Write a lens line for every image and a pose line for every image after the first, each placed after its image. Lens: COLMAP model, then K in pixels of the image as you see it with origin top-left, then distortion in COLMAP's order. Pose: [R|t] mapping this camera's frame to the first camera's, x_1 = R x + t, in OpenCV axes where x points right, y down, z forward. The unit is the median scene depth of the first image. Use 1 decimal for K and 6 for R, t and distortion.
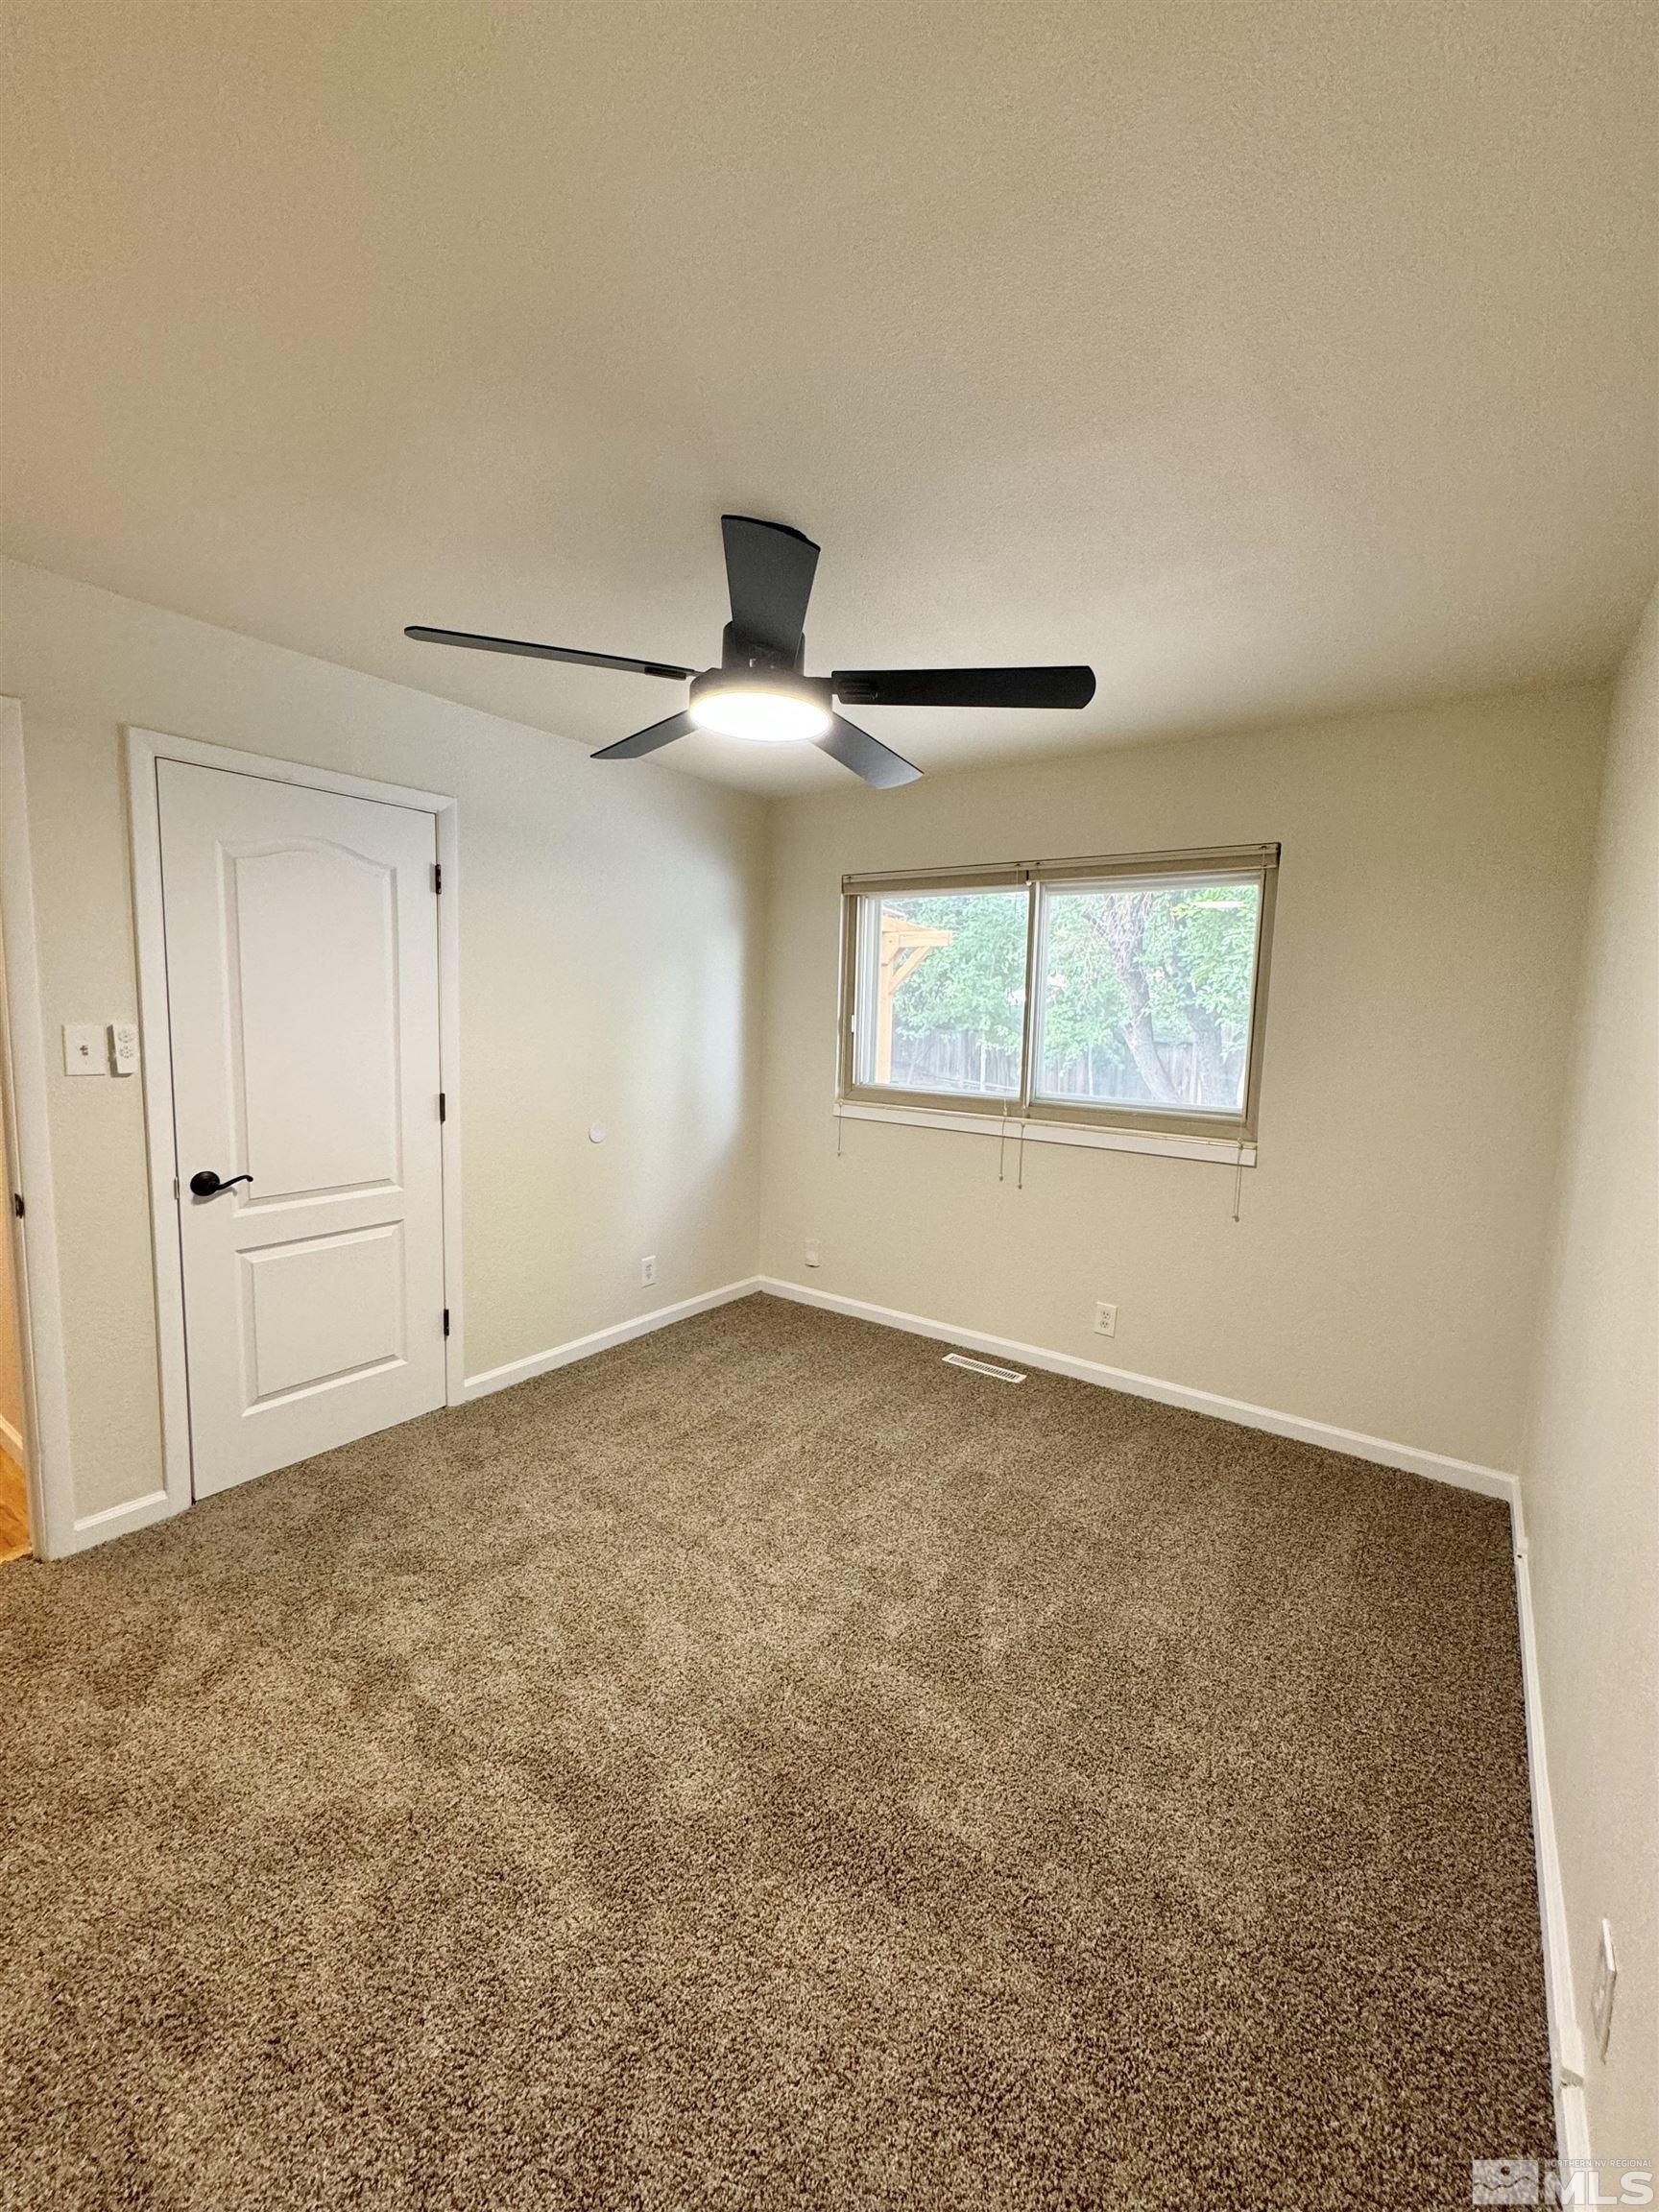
lens RADIAL K [[883.9, 0, 826.7], [0, 883.9, 1102.1], [0, 0, 1]] dist [-0.003703, 0.000687]
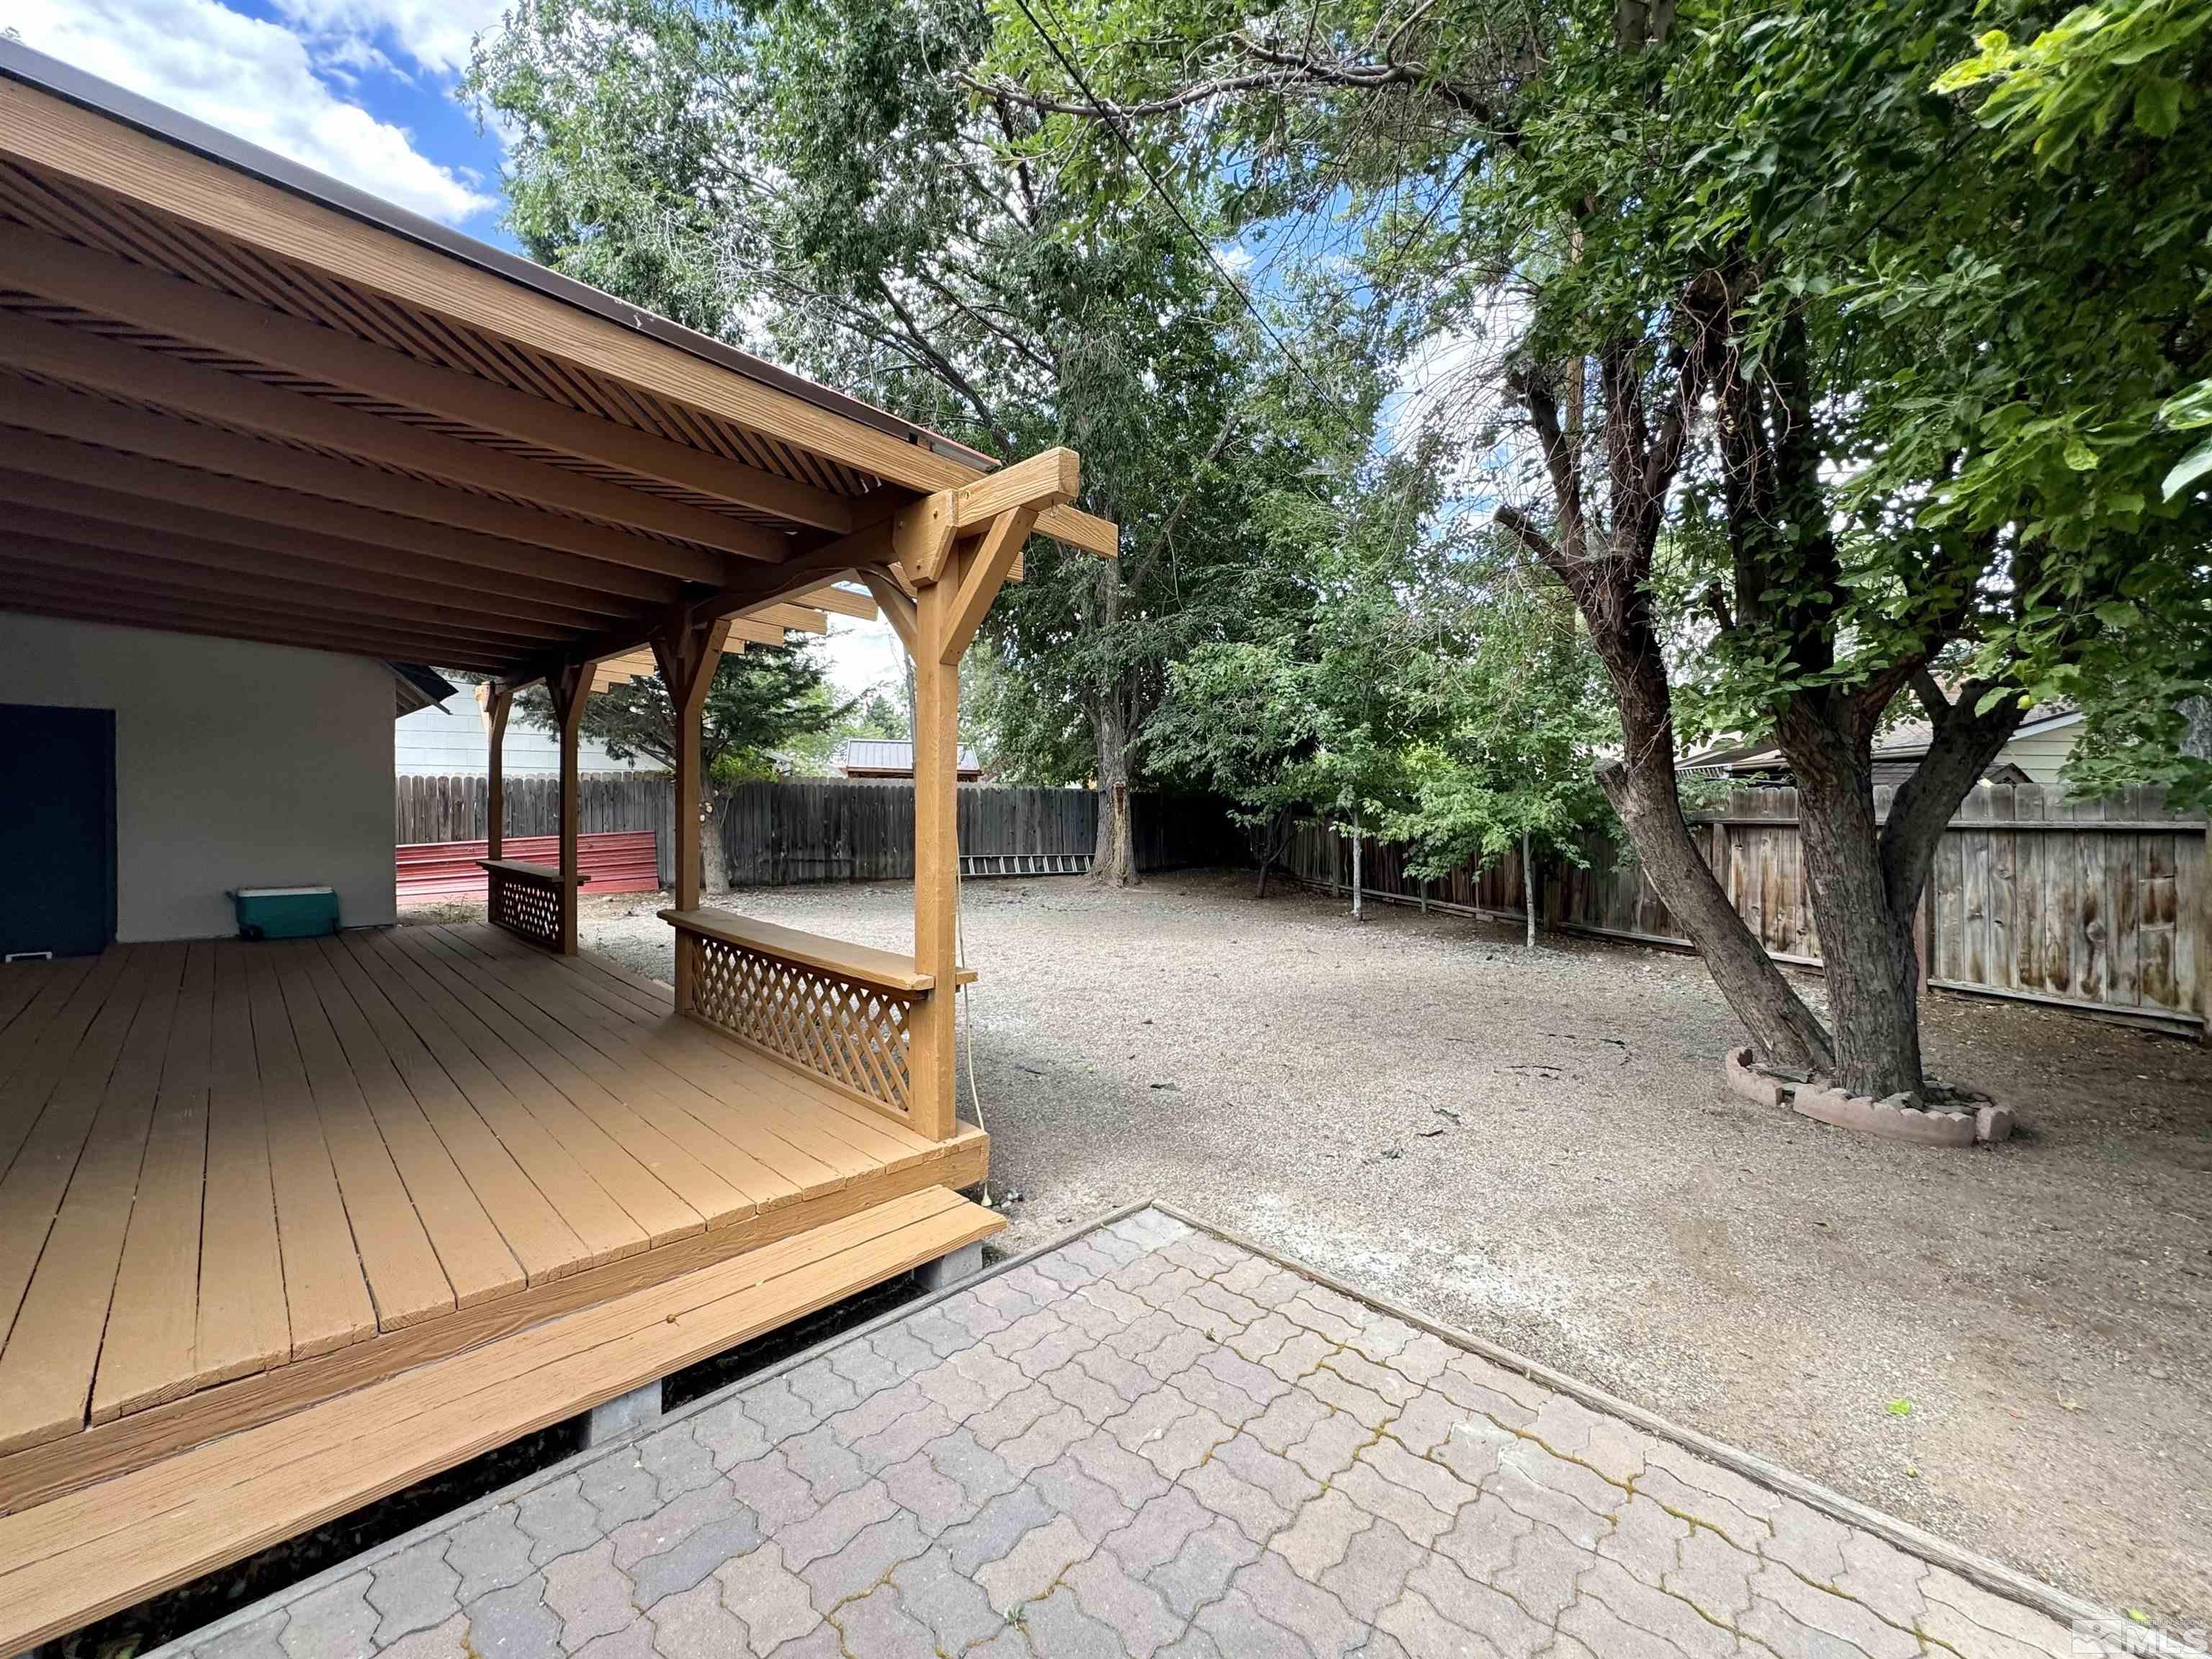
lens RADIAL K [[883.9, 0, 1111.5], [0, 883.9, 821.4], [0, 0, 1]] dist [-0.003703, 0.000687]
pose [[0.989050, -0.021482, -0.146011, 0.104363], [0.008287, 0.995873, -0.090383, -0.017175], [0.147350, 0.088183, 0.985146, 0.355536]]
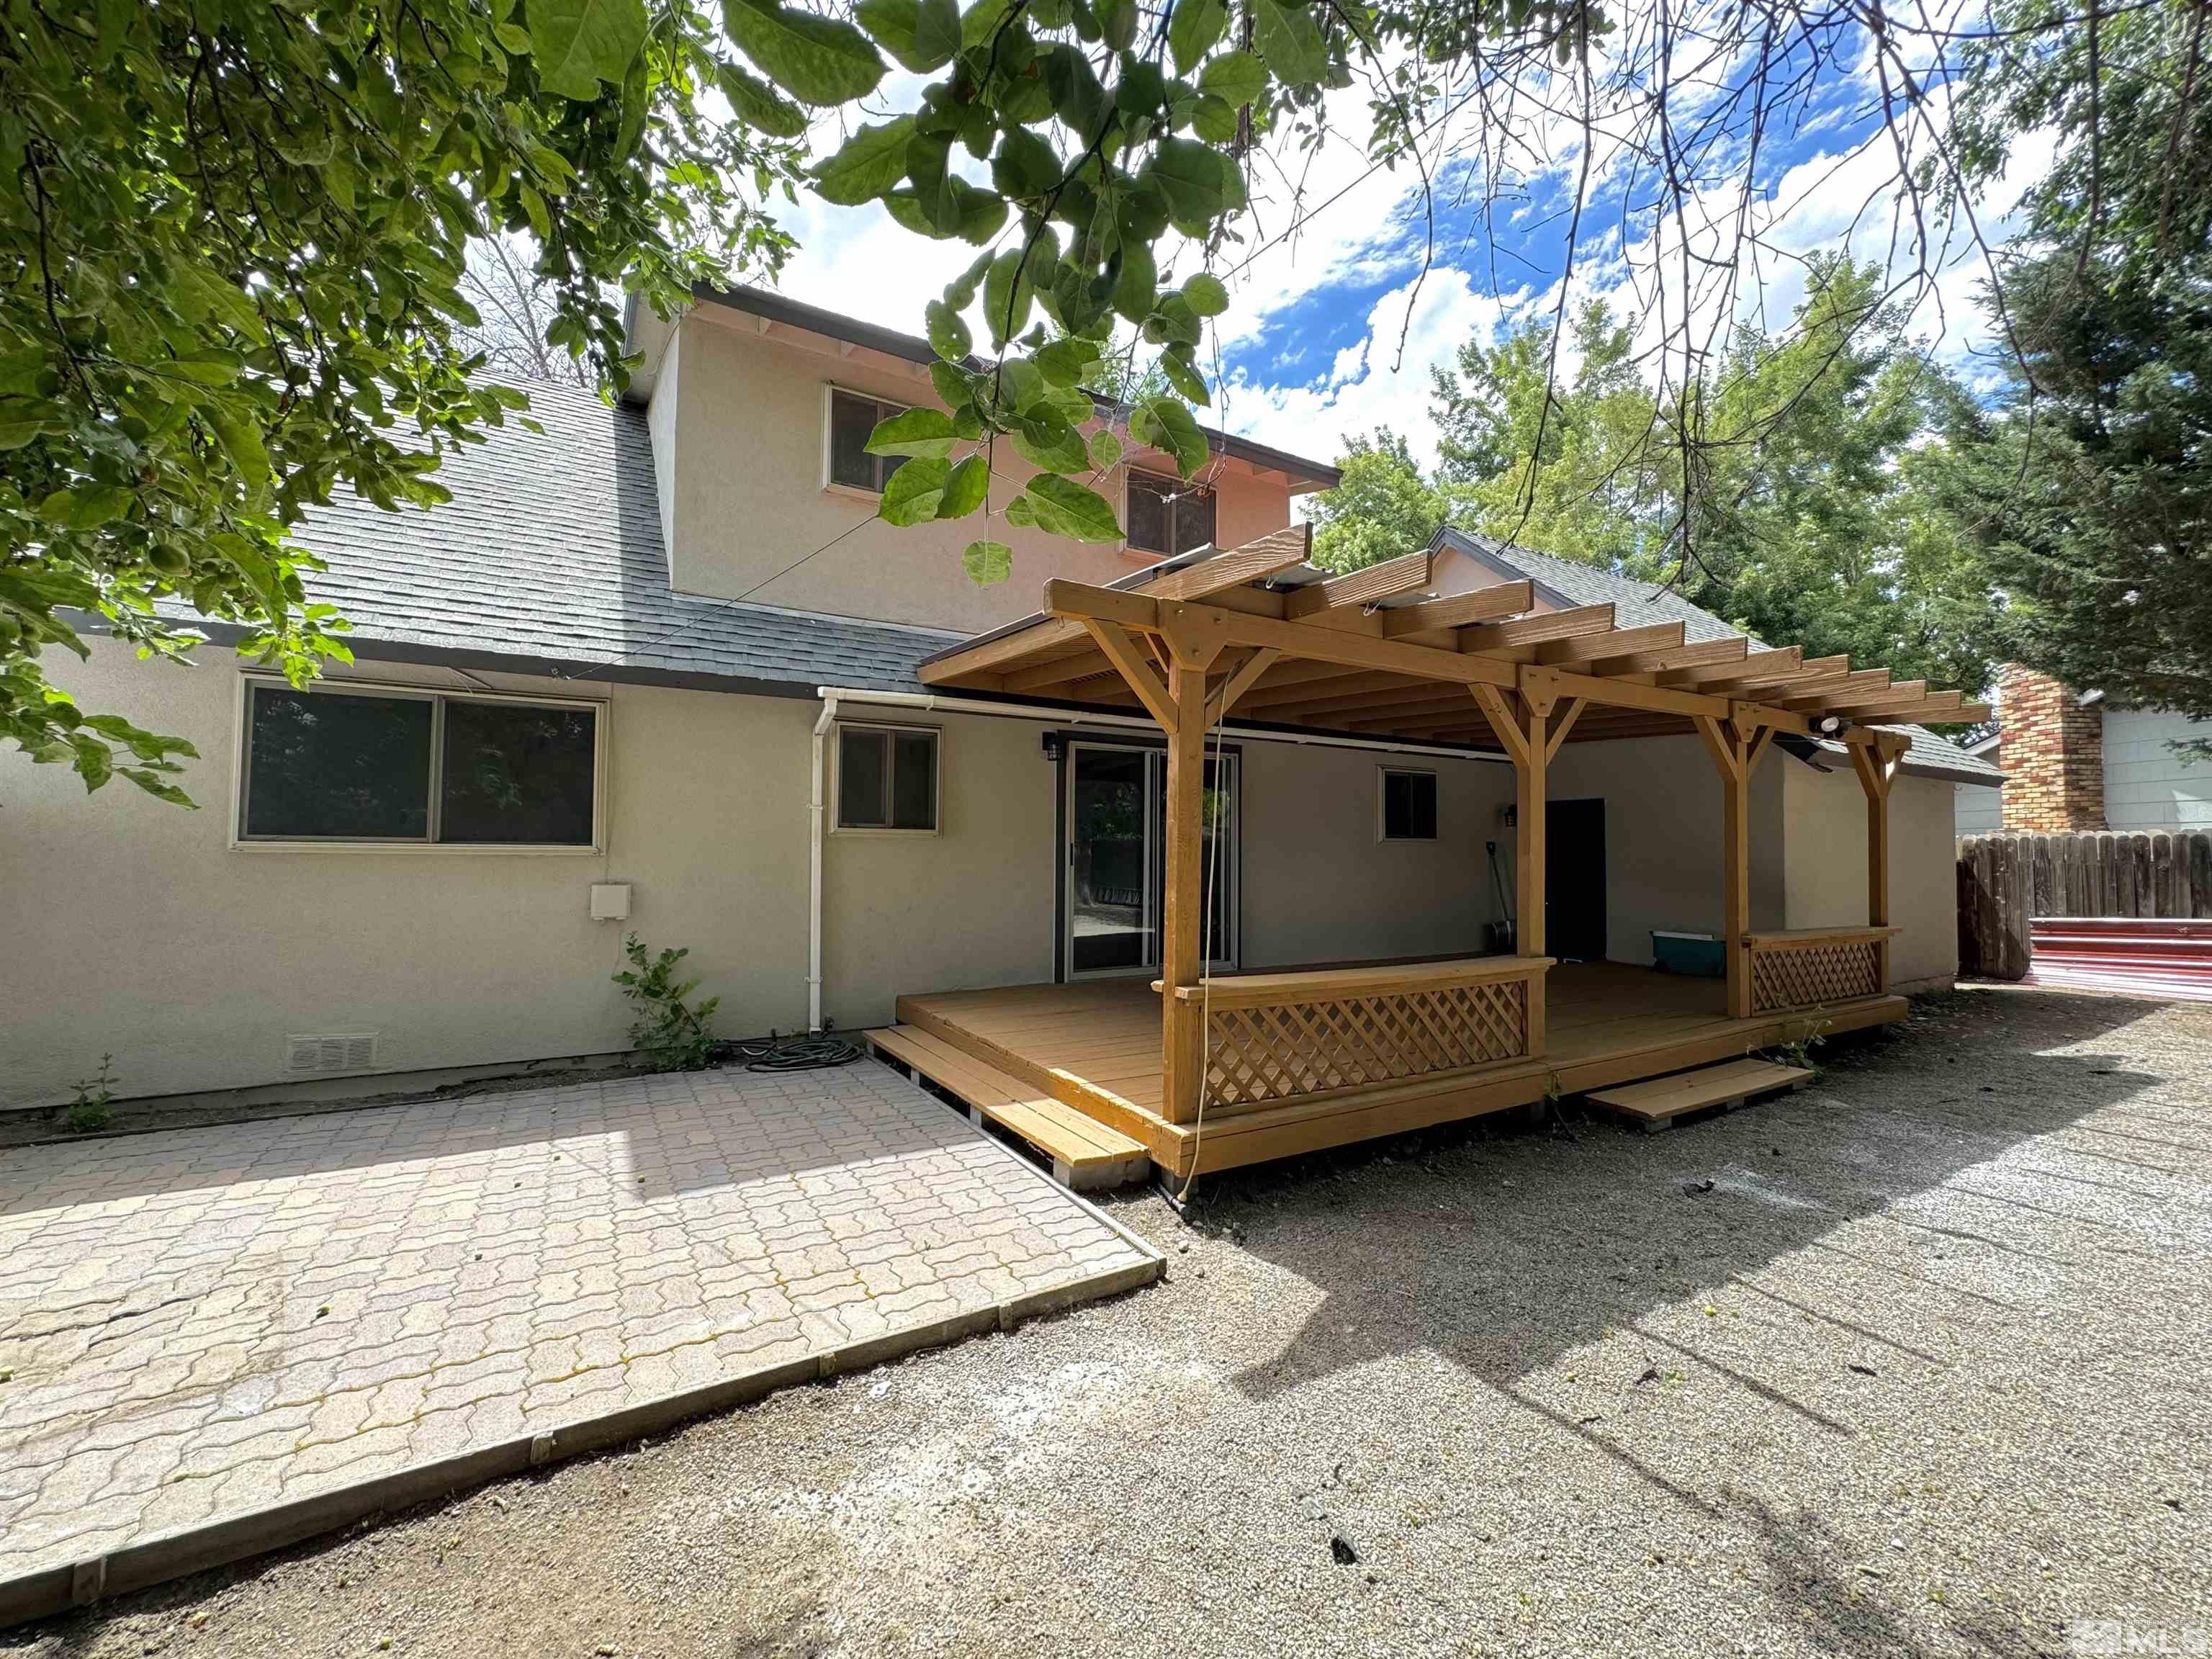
lens RADIAL K [[883.9, 0, 1098.7], [0, 883.9, 825.8], [0, 0, 1]] dist [-0.003703, 0.000687]
pose [[-0.392257, -0.068175, -0.917326, 0.241640], [-0.120751, 0.992436, -0.022123, -0.033568], [0.911896, 0.102090, -0.397522, 0.573428]]
